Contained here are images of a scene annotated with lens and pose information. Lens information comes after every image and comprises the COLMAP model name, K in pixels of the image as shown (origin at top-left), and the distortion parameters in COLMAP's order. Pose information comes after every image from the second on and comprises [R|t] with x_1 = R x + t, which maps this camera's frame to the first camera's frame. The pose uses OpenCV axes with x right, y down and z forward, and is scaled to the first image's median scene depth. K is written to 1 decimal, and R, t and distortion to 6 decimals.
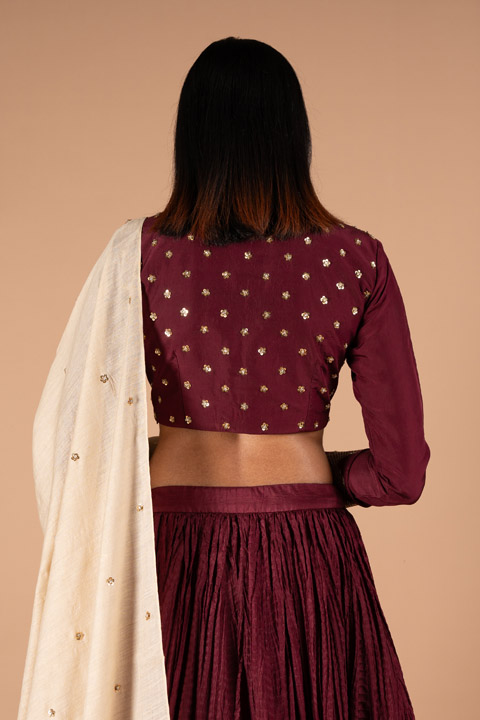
lens RADIAL K [[1177.3, 0, 240.0], [0, 1177.3, 360.0], [0, 0, 1]] dist [0.020770, 0.122563]
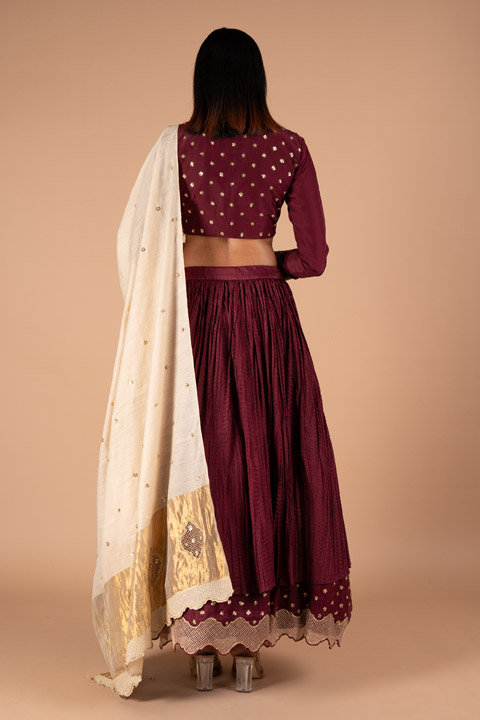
lens RADIAL K [[1420.0, 0, 240.0], [0, 1420.0, 360.0], [0, 0, 1]] dist [-0.059168, -0.053989]
pose [[0.998654, -0.000159, 0.051869, -0.102497], [-0.002220, 0.998948, 0.045804, 0.154973], [-0.051822, -0.045858, 0.997603, -1.310076]]
